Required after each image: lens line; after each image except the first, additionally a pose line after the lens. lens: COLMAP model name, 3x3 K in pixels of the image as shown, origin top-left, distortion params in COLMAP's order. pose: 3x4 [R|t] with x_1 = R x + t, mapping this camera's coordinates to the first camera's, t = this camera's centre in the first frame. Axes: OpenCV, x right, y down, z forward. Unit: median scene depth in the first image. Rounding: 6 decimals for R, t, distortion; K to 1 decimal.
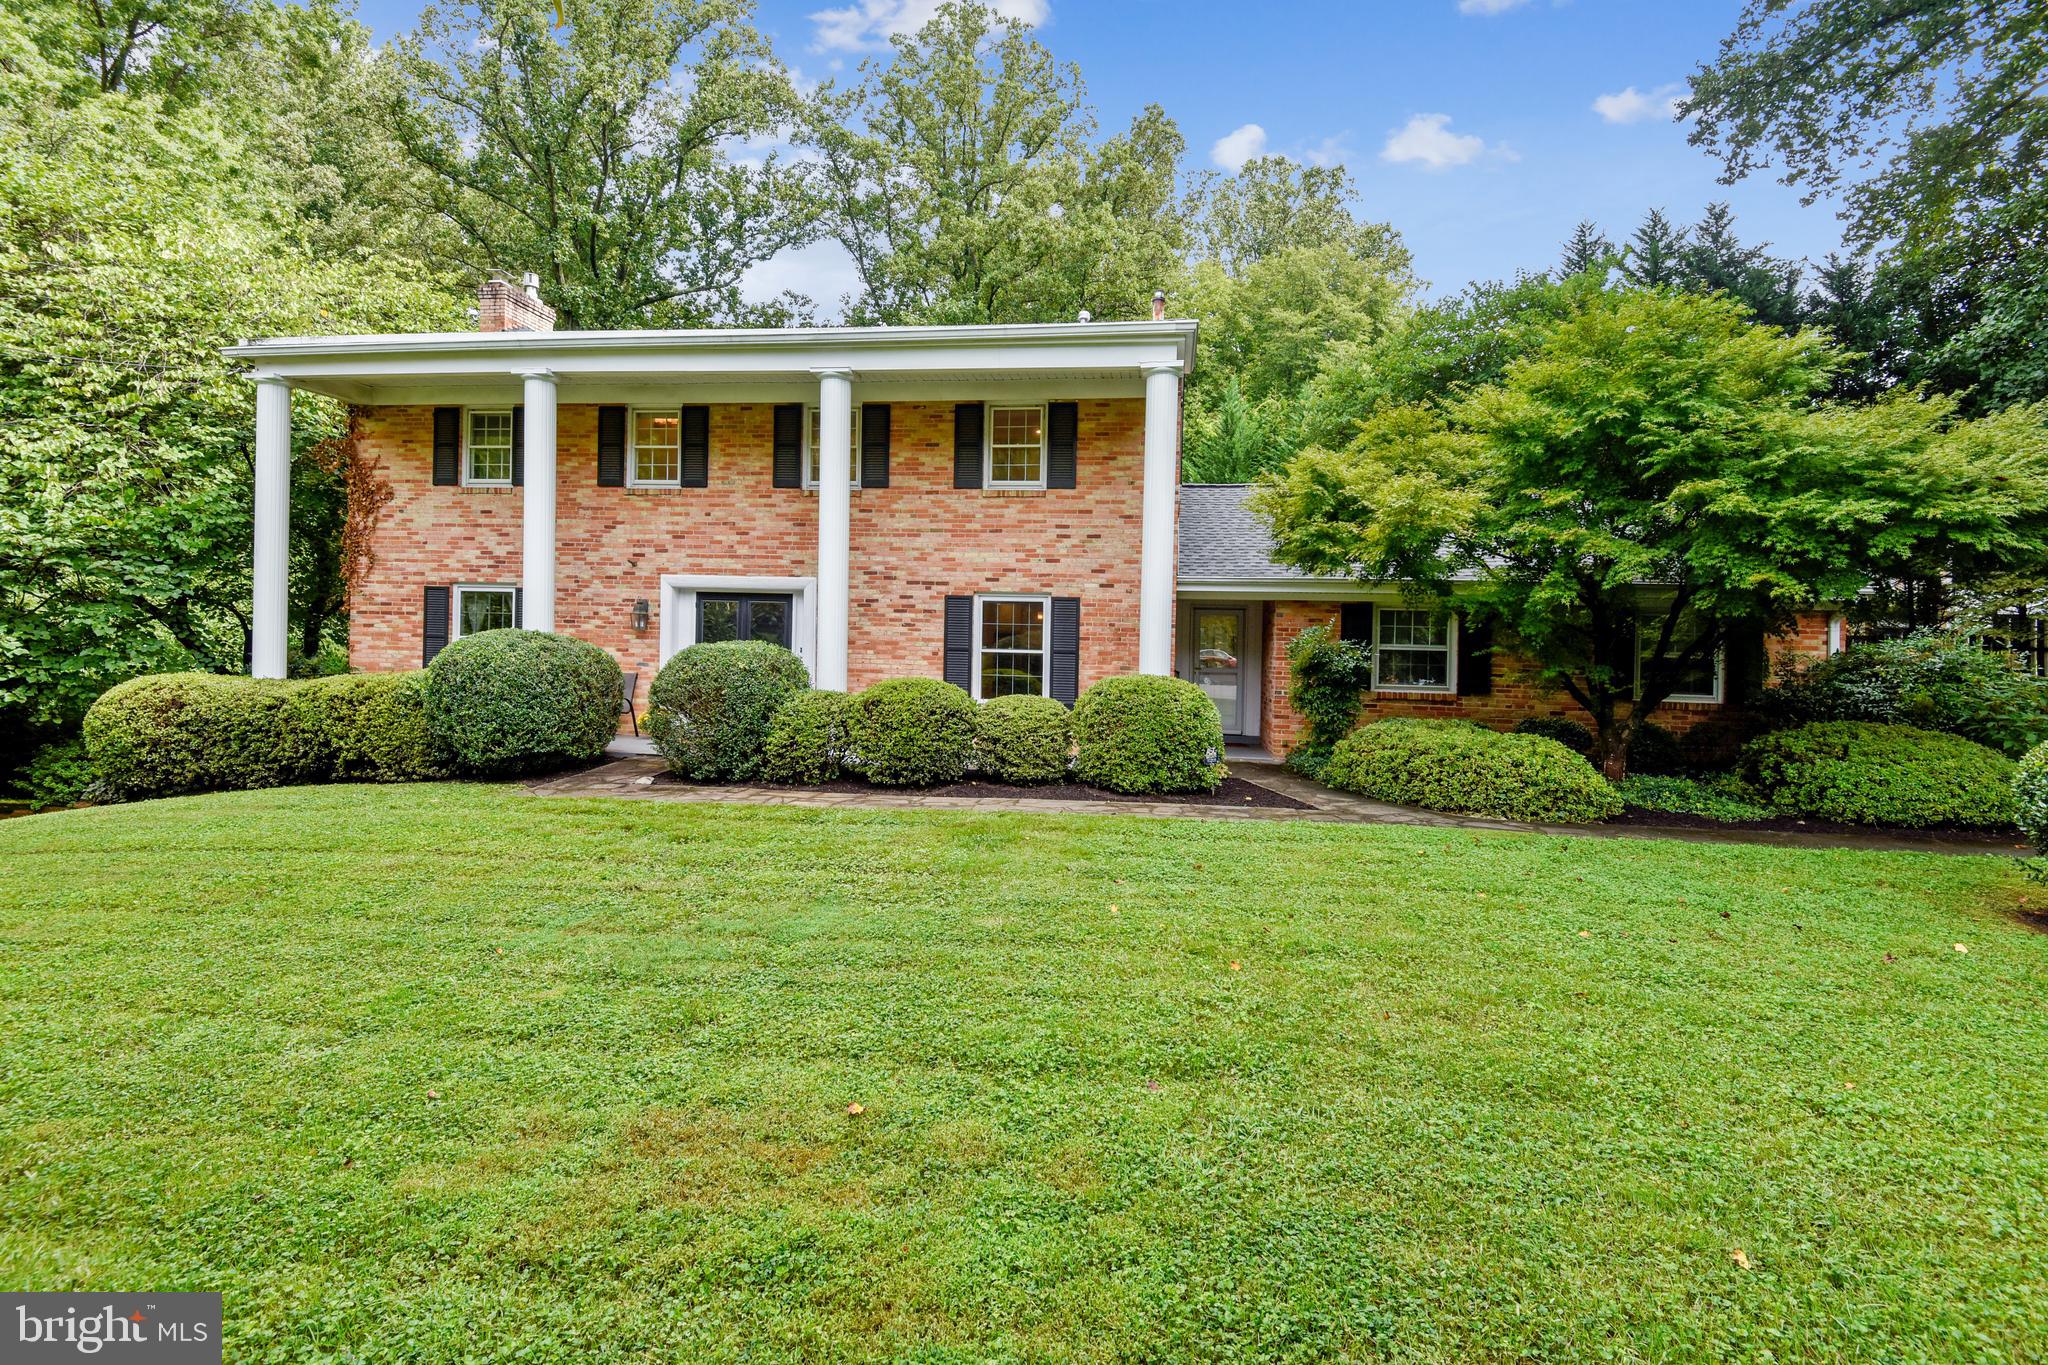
lens RADIAL K [[945.9, 0, 1026.5], [0, 945.9, 658.6], [0, 0, 1]] dist [0.034215, -0.025393]
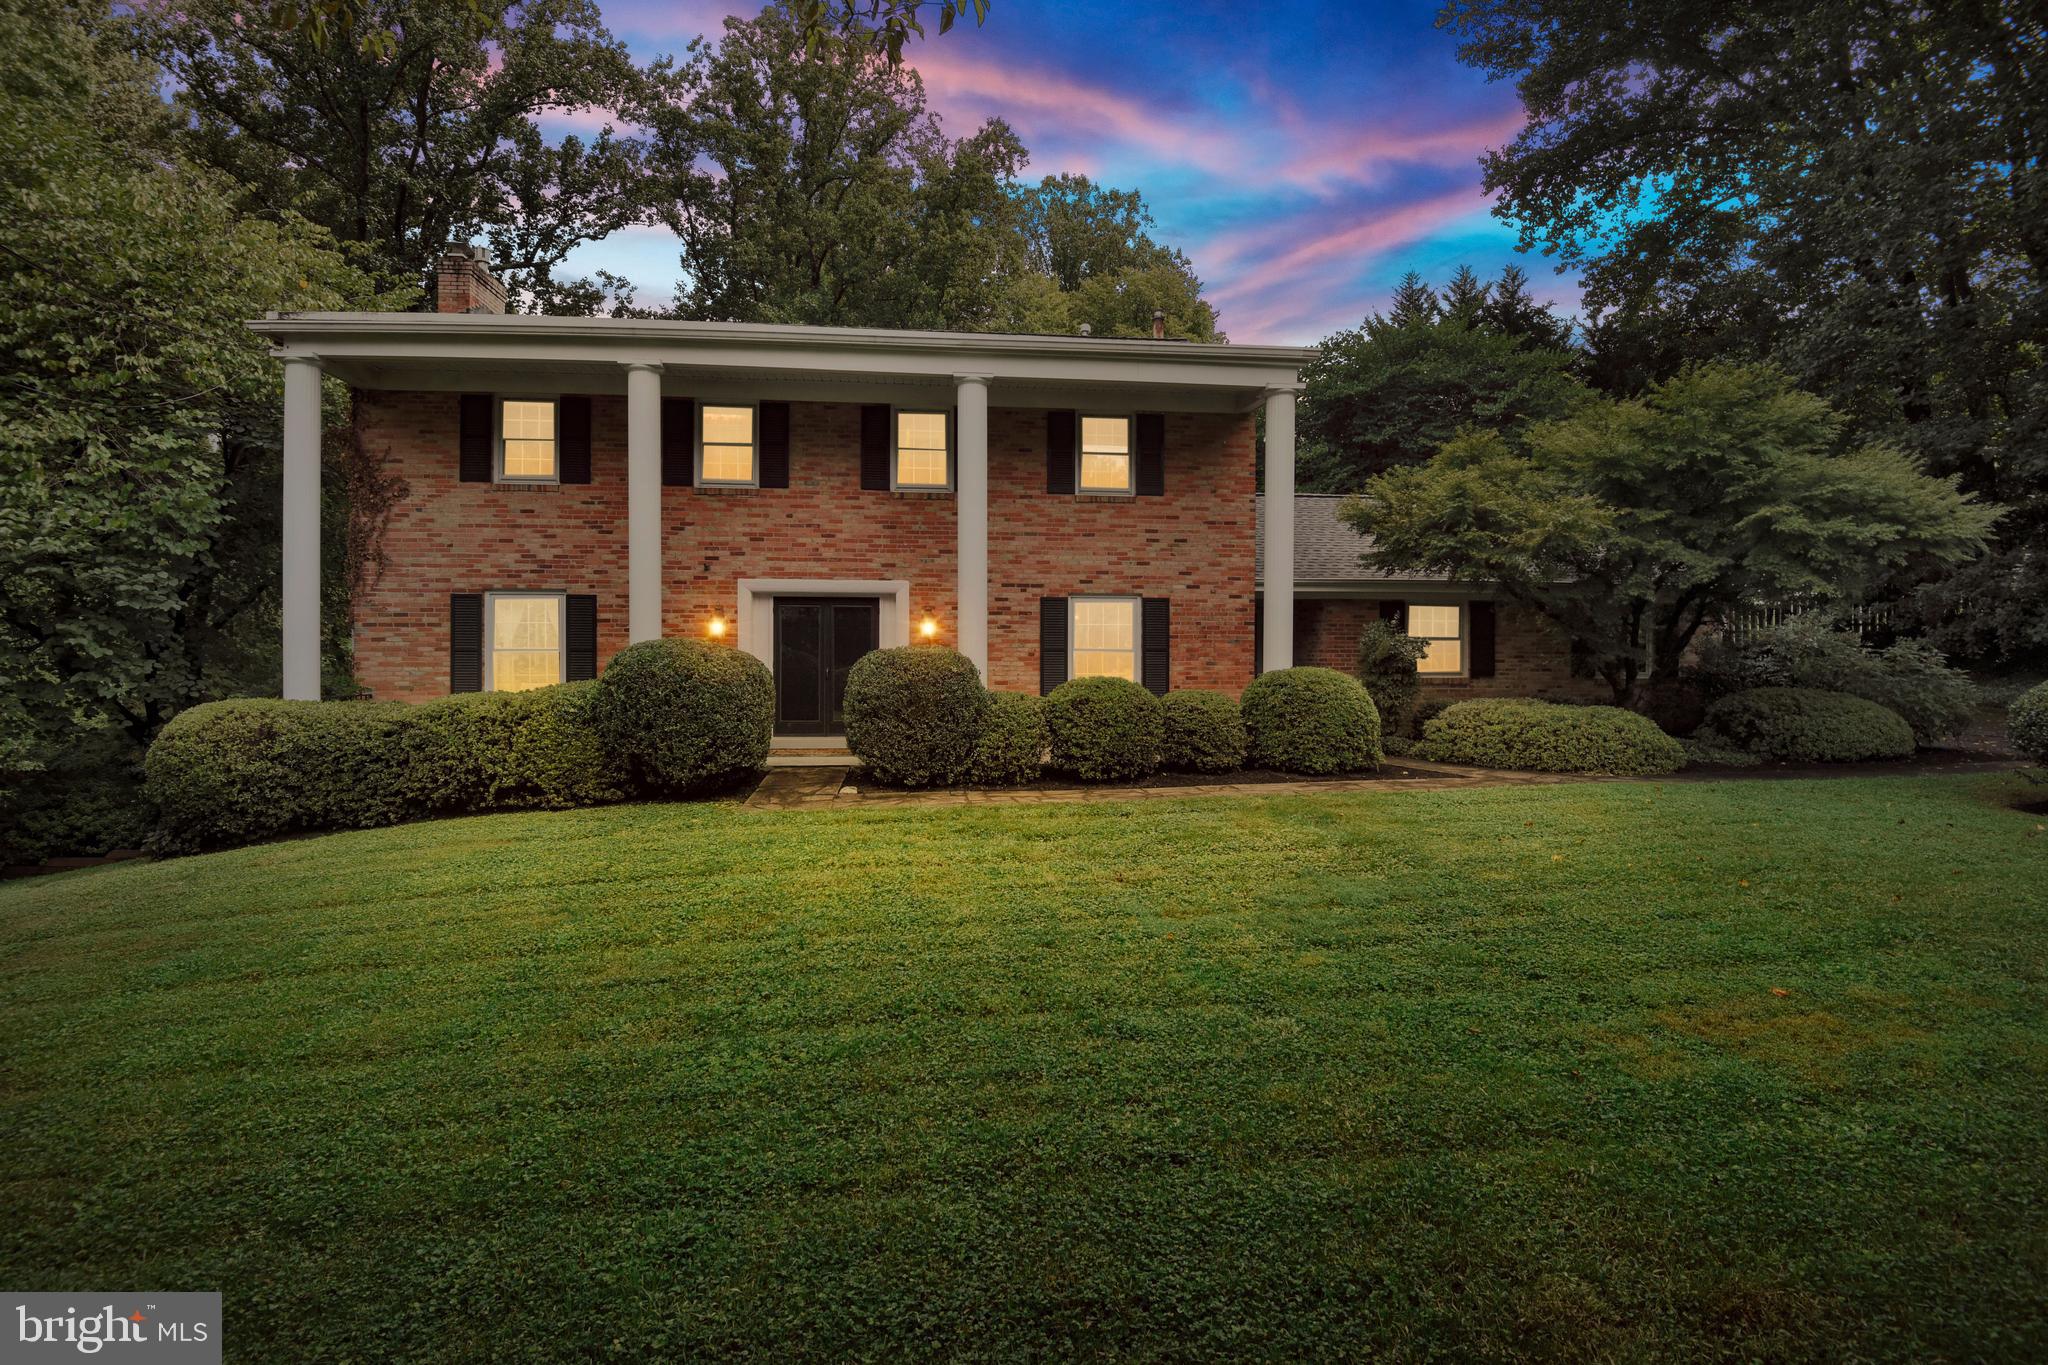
lens RADIAL K [[961.7, 0, 990.7], [0, 961.7, 659.9], [0, 0, 1]] dist [-0.003769, -0.026936]
pose [[0.966952, -0.026595, 0.253566, -0.404995], [0.026584, 0.999641, 0.003471, -0.004147], [-0.253567, 0.003385, 0.967312, 0.006011]]
